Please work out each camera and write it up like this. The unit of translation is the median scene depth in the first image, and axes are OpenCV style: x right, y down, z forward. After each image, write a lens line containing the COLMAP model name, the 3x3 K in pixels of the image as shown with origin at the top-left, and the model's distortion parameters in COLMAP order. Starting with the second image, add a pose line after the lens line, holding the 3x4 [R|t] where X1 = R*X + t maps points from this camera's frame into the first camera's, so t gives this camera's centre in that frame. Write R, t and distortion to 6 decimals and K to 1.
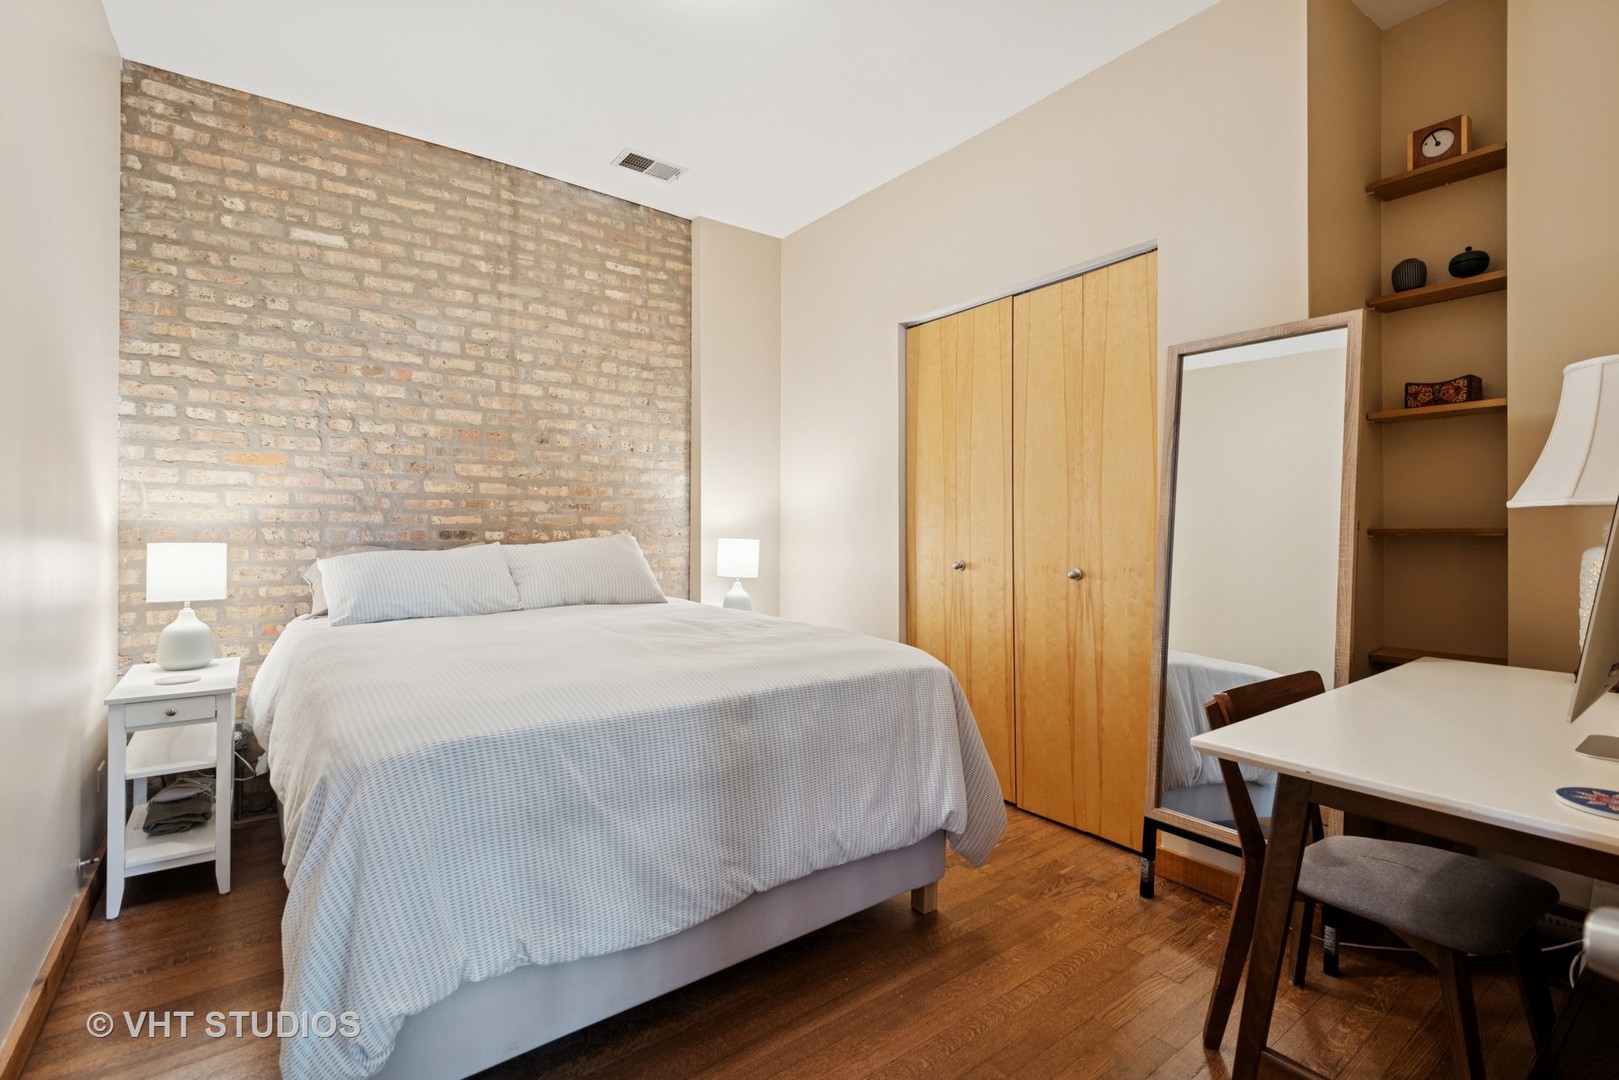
lens RADIAL K [[736.5, 0, 809.5], [0, 736.5, 540.0], [0, 0, 1]] dist [0.017664, -0.010341]
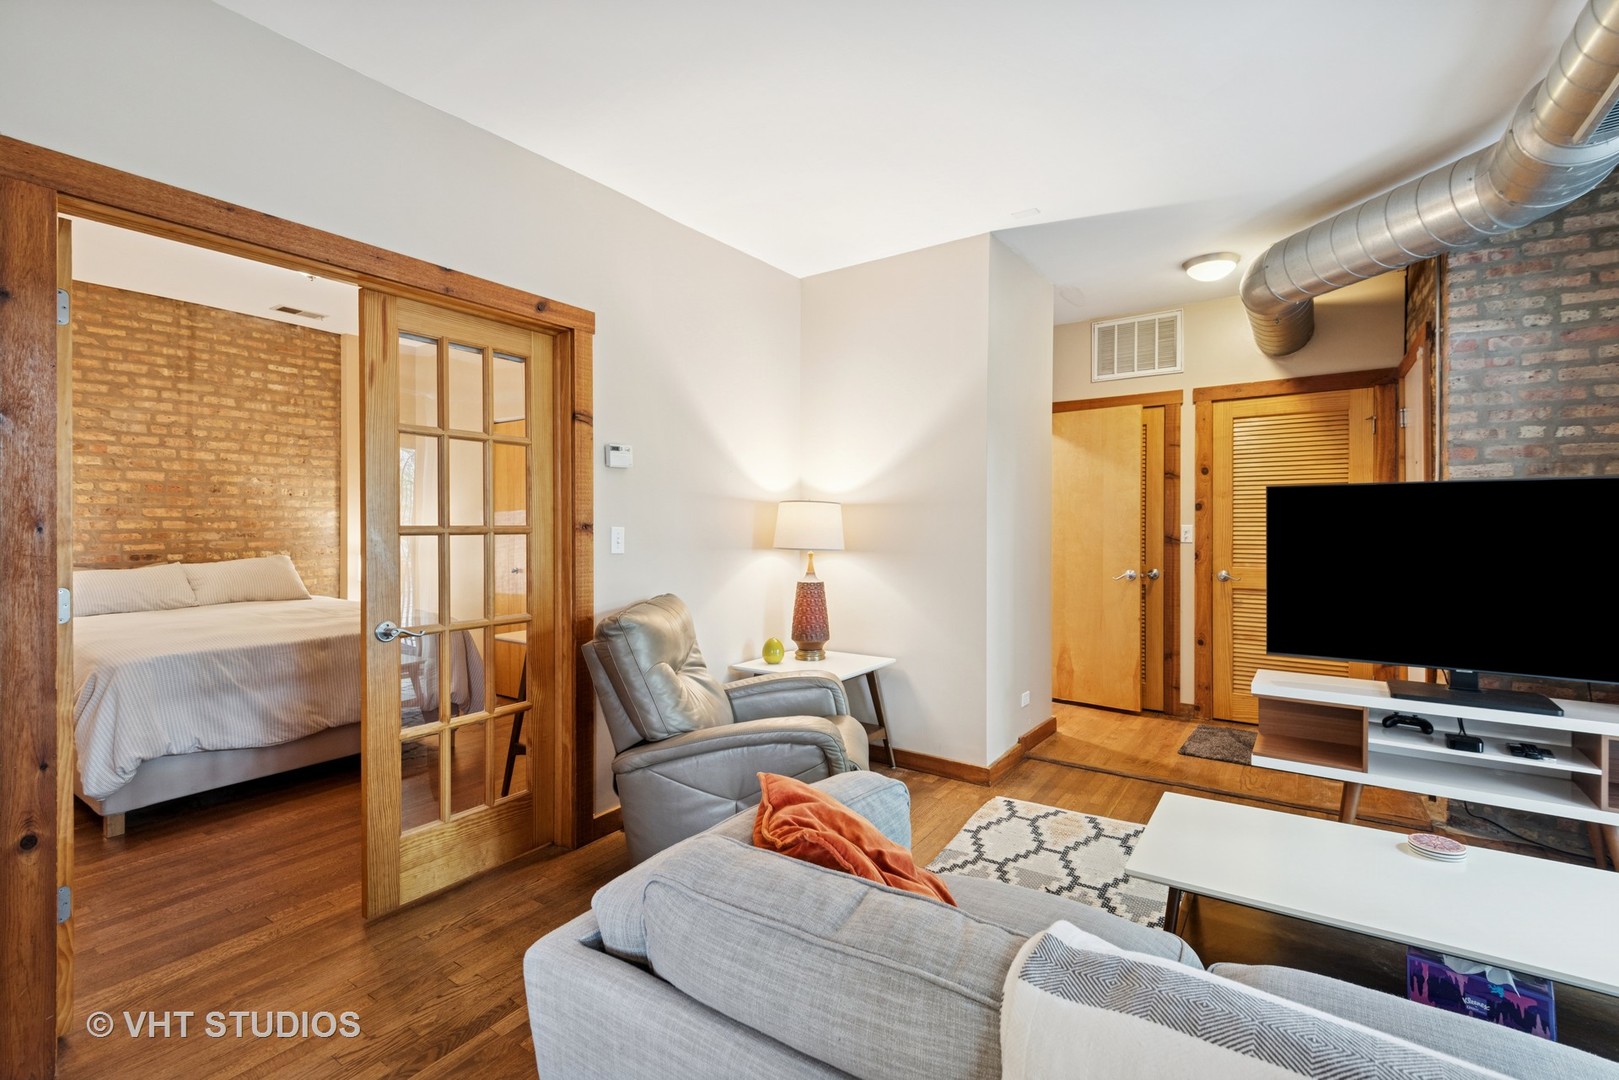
lens RADIAL K [[730.8, 0, 810.1], [0, 730.8, 534.1], [0, 0, 1]] dist [-0.001555, -0.000077]
pose [[0.947793, -0.004051, 0.318860, 0.292837], [0.005607, 0.999976, -0.003961, -0.037308], [-0.318836, 0.005542, 0.947794, -0.741642]]
